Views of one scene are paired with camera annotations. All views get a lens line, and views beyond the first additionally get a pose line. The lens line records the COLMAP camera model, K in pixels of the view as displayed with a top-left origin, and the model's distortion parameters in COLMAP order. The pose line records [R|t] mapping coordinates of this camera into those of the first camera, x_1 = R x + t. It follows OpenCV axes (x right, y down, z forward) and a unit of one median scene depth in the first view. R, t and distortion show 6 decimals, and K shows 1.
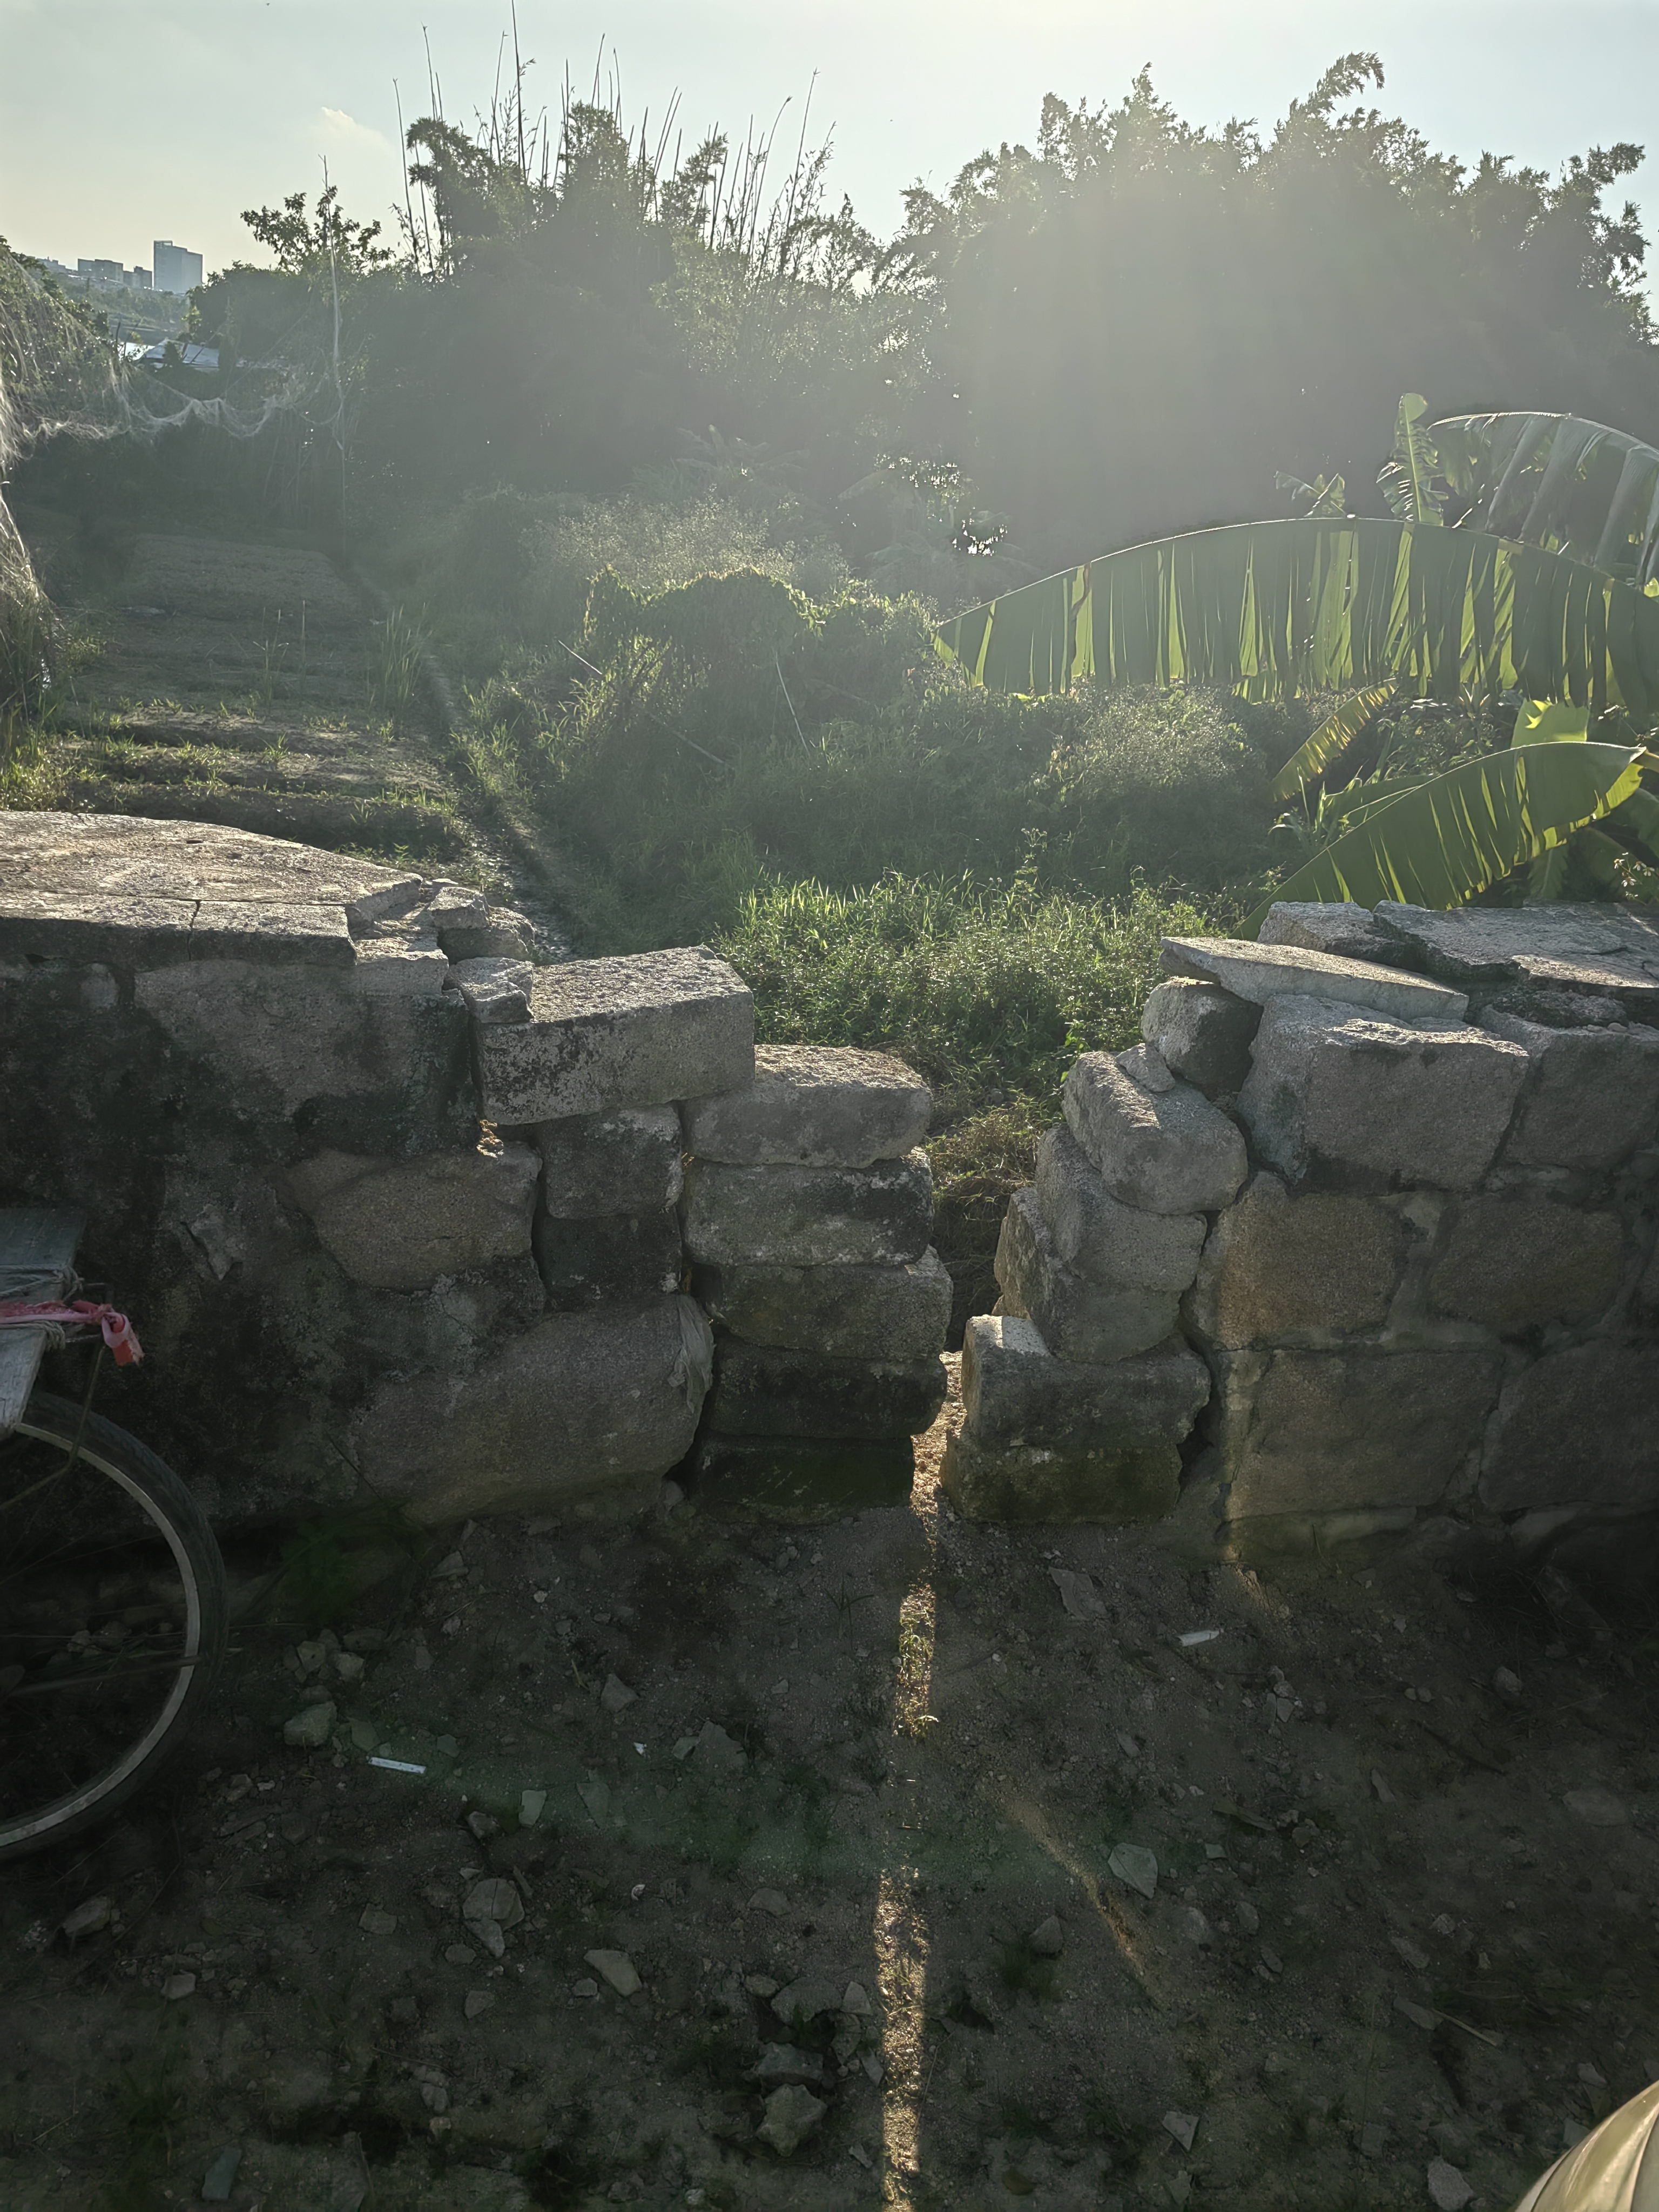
lens RADIAL K [[1748.3, 0, 845.4], [0, 1748.3, 1121.9], [0, 0, 1]] dist [0.020425, -0.015308]
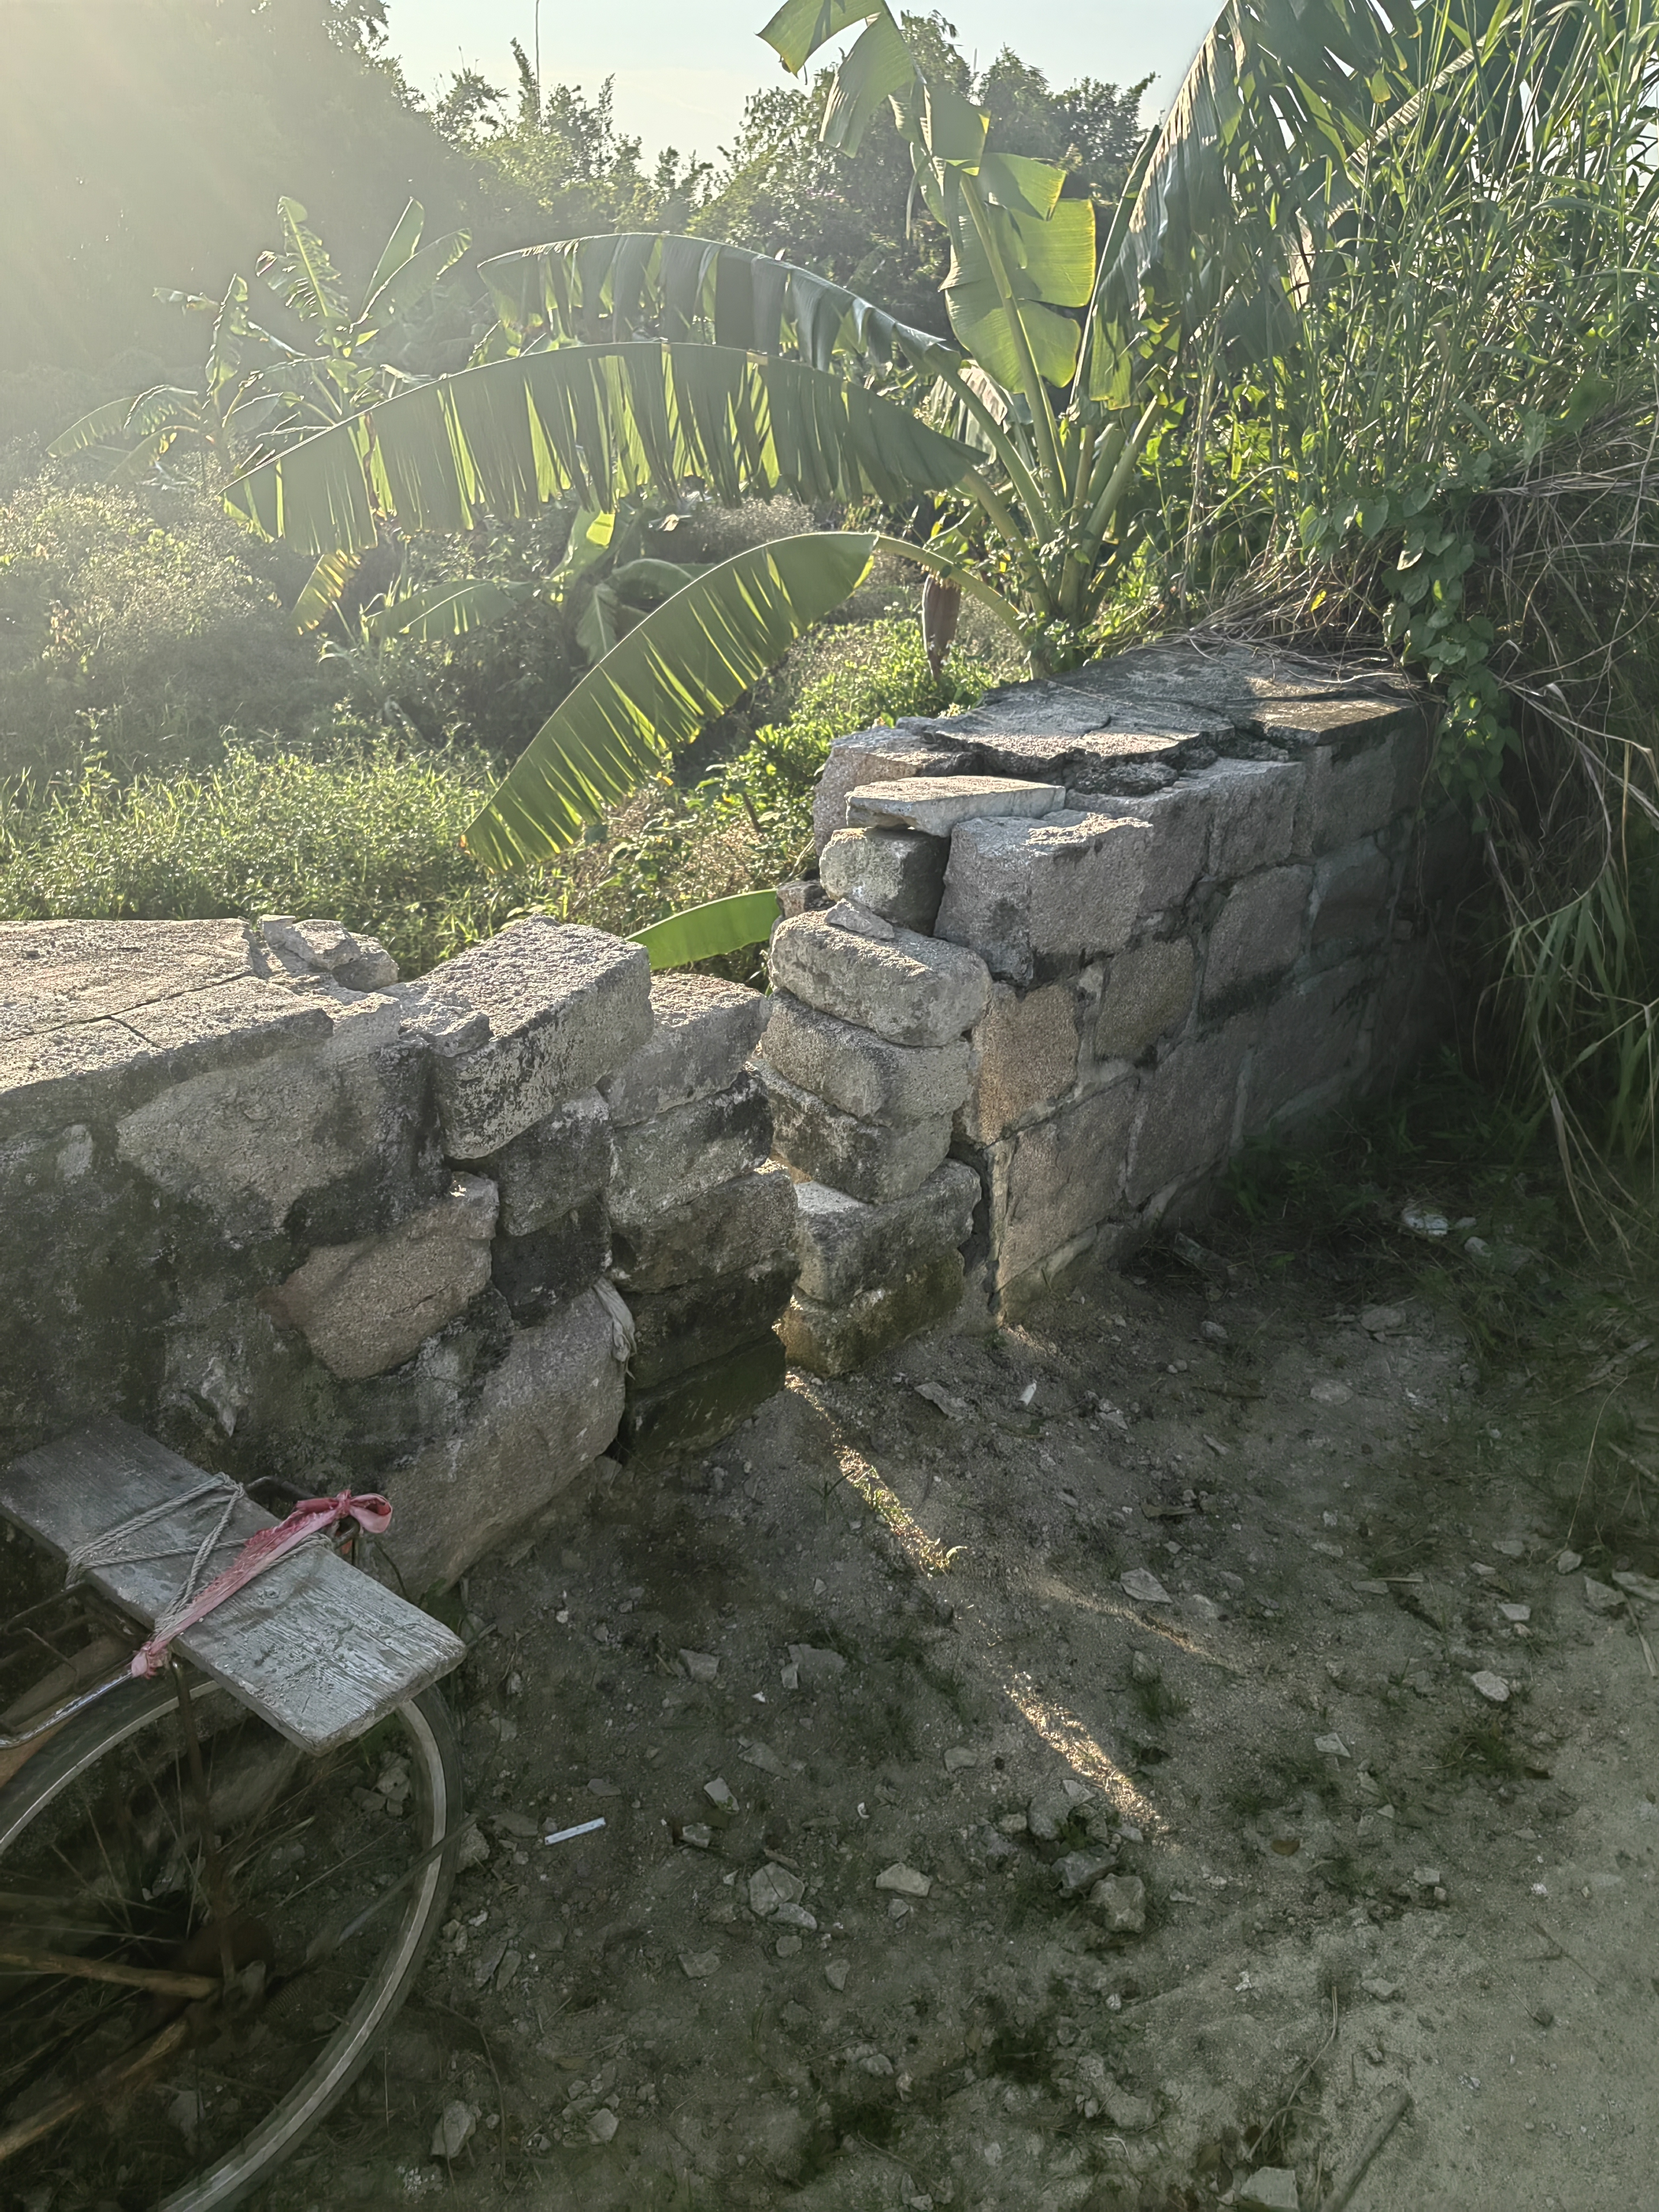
lens RADIAL K [[1748.3, 0, 814.6], [0, 1748.3, 1115.4], [0, 0, 1]] dist [0.020425, -0.015308]
pose [[0.818040, -0.312837, 0.482642, -0.443292], [0.262357, 0.949715, 0.170908, -0.118394], [-0.511839, -0.013185, 0.858980, 0.110754]]
